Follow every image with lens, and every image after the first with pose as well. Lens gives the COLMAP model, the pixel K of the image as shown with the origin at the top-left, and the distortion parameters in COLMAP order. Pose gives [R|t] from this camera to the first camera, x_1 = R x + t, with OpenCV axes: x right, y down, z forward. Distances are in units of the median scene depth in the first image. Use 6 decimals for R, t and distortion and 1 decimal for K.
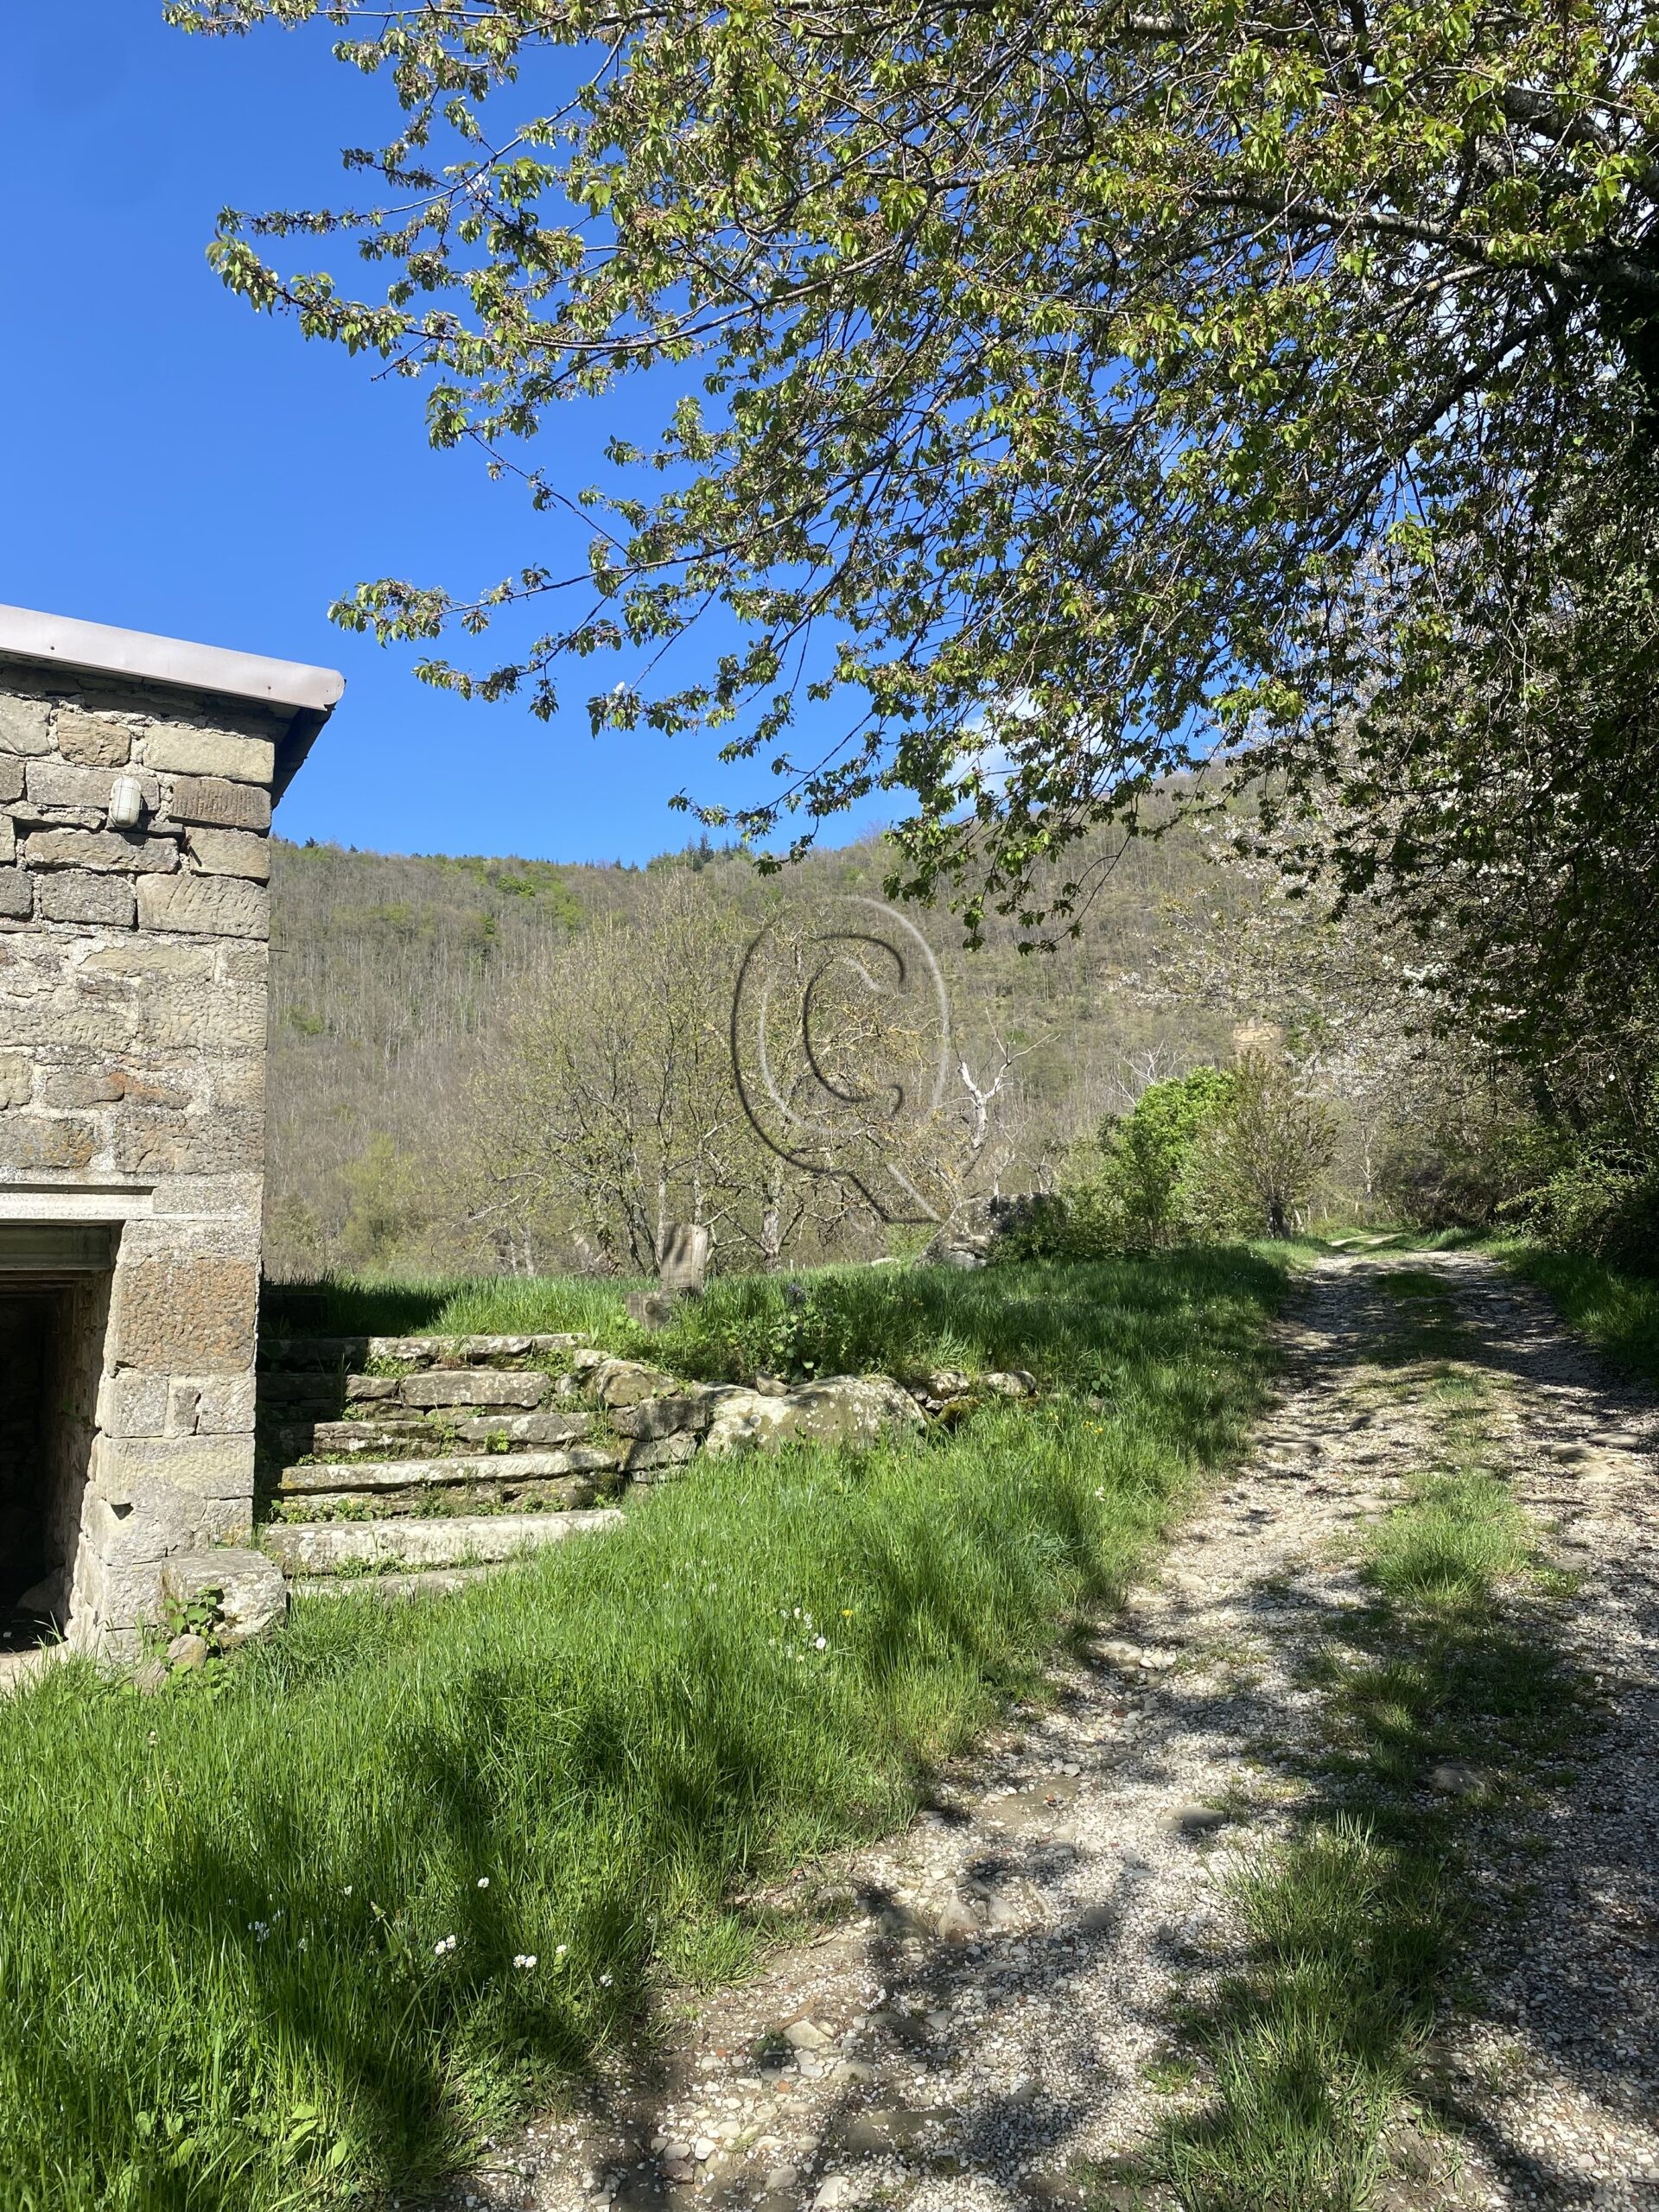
lens RADIAL K [[1799.6, 0, 829.5], [0, 1799.6, 1106.0], [0, 0, 1]] dist [0.098886, -0.222099]
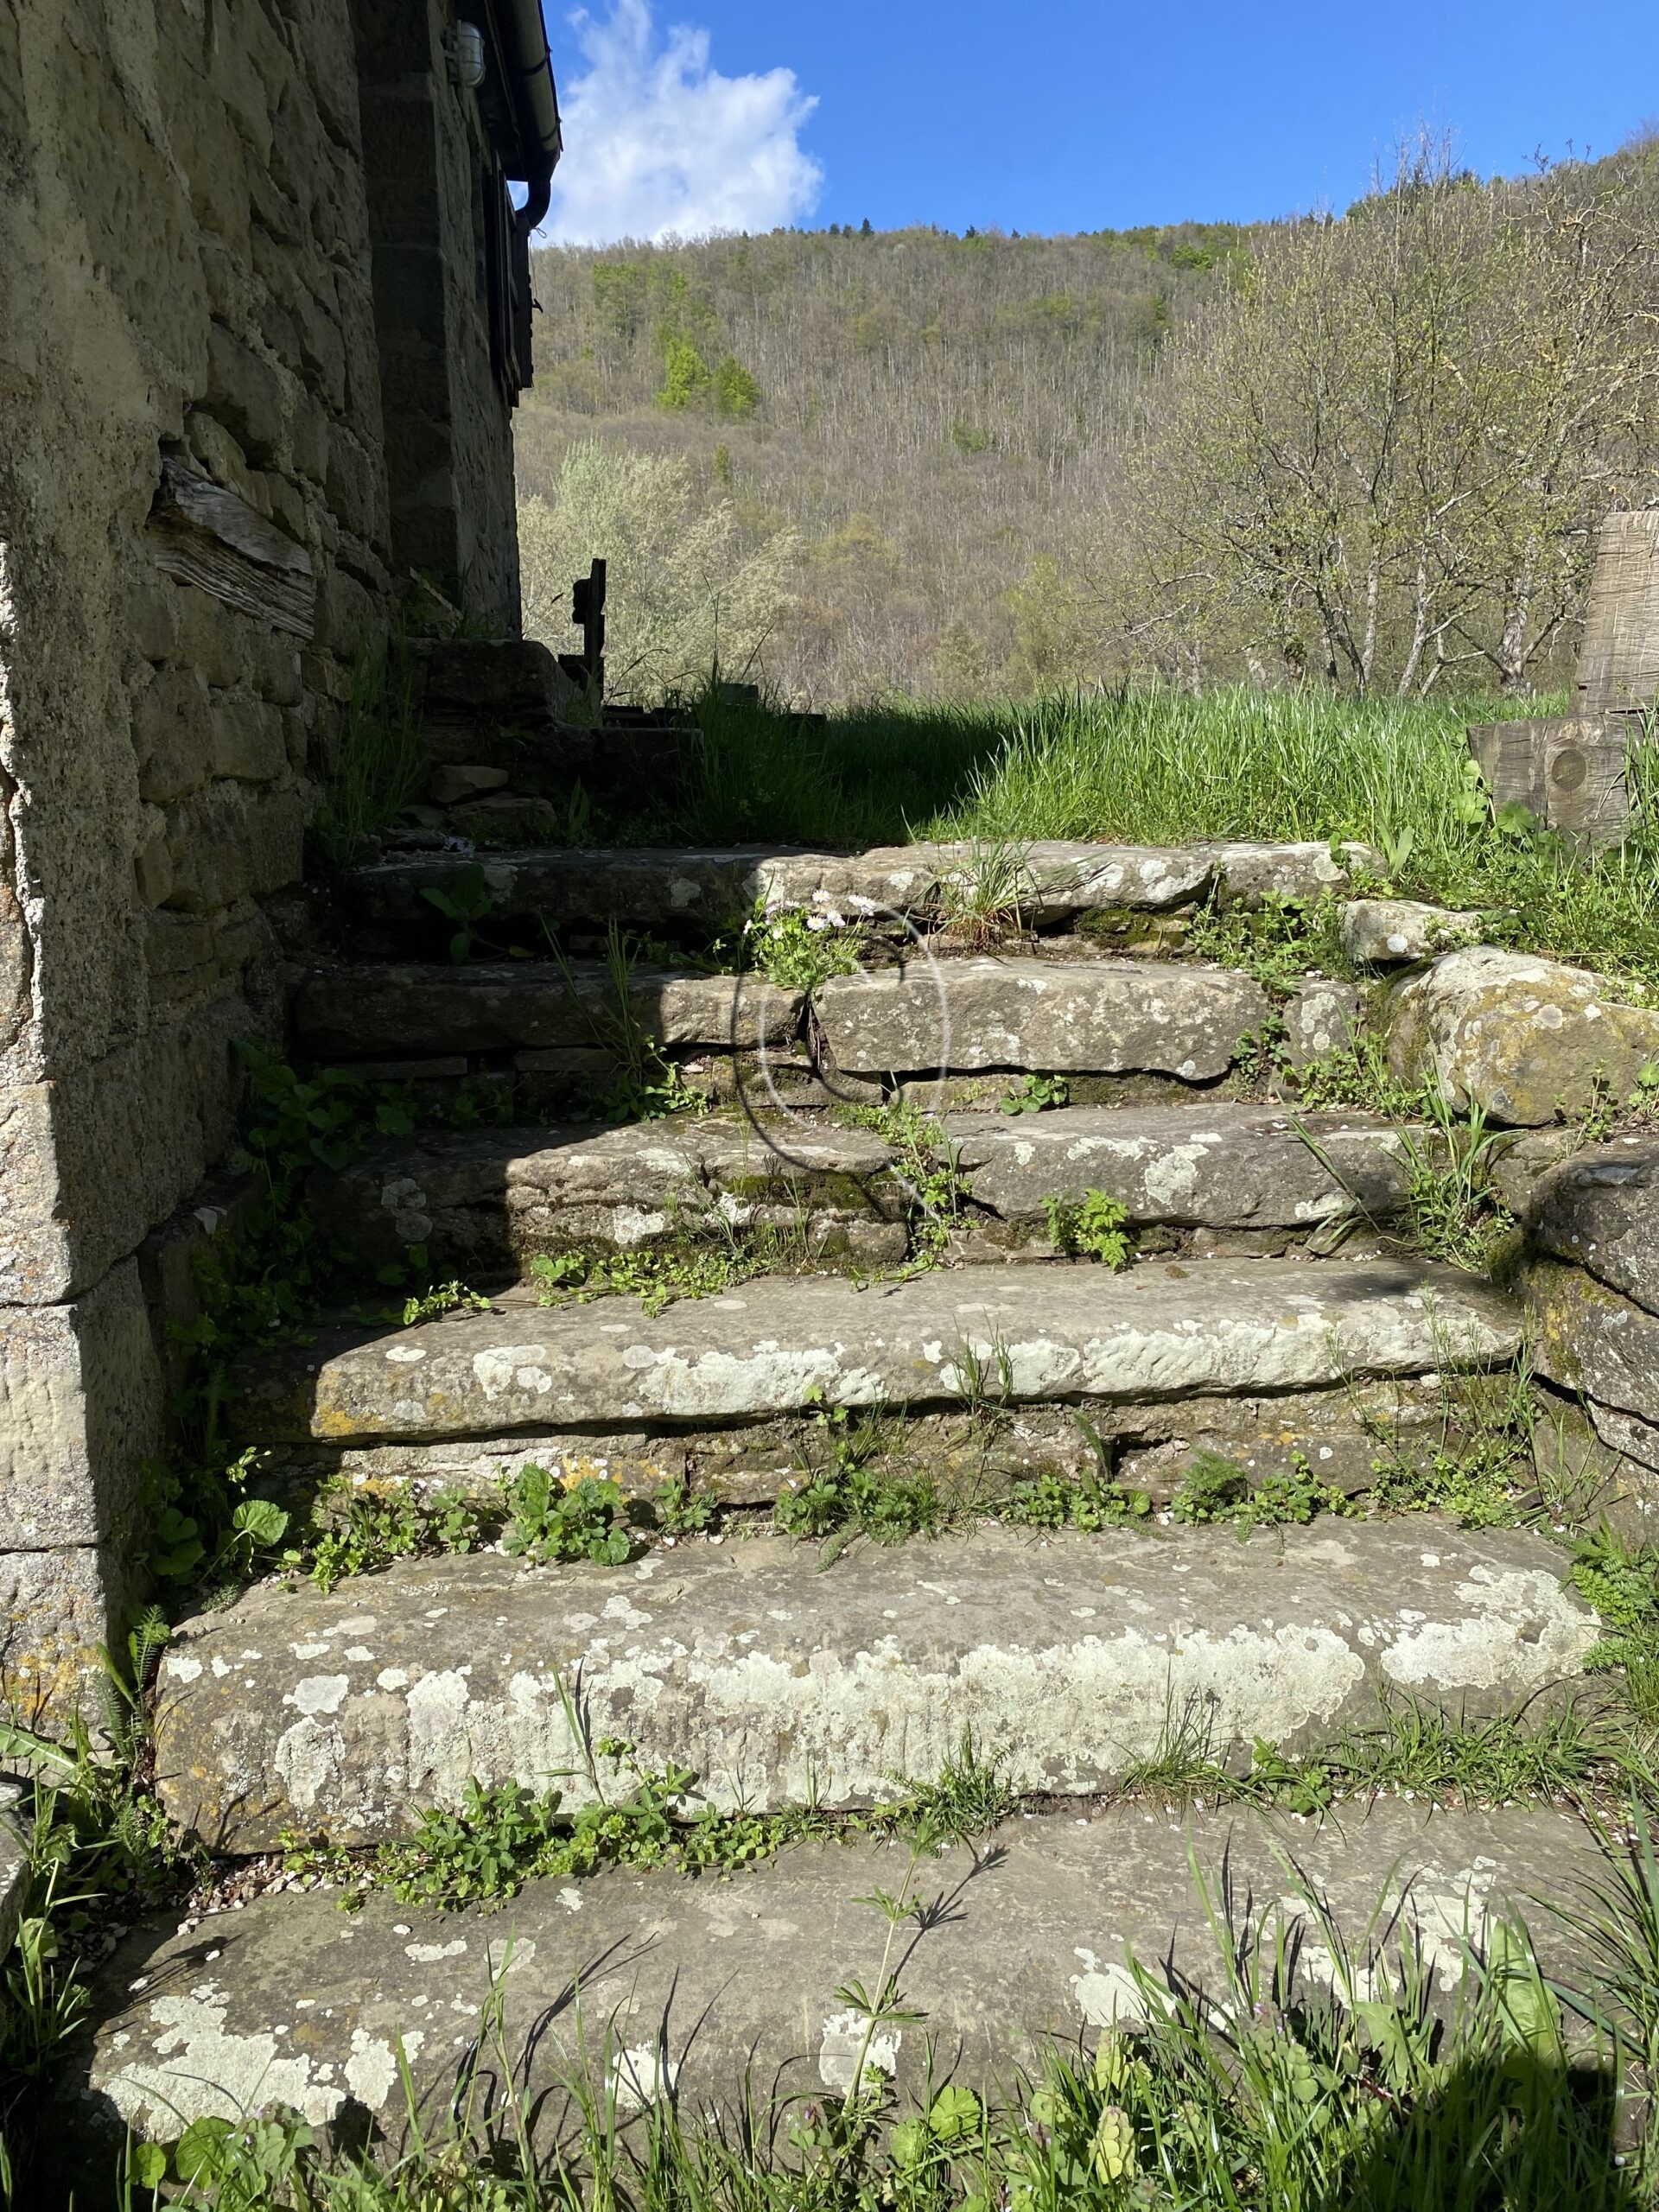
lens RADIAL K [[1799.6, 0, 829.5], [0, 1799.6, 1106.0], [0, 0, 1]] dist [0.098886, -0.222099]
pose [[0.936104, 0.066508, -0.345379, -0.118660], [0.042034, 0.953768, 0.297589, 0.073311], [0.349204, -0.293092, 0.890030, 0.701996]]
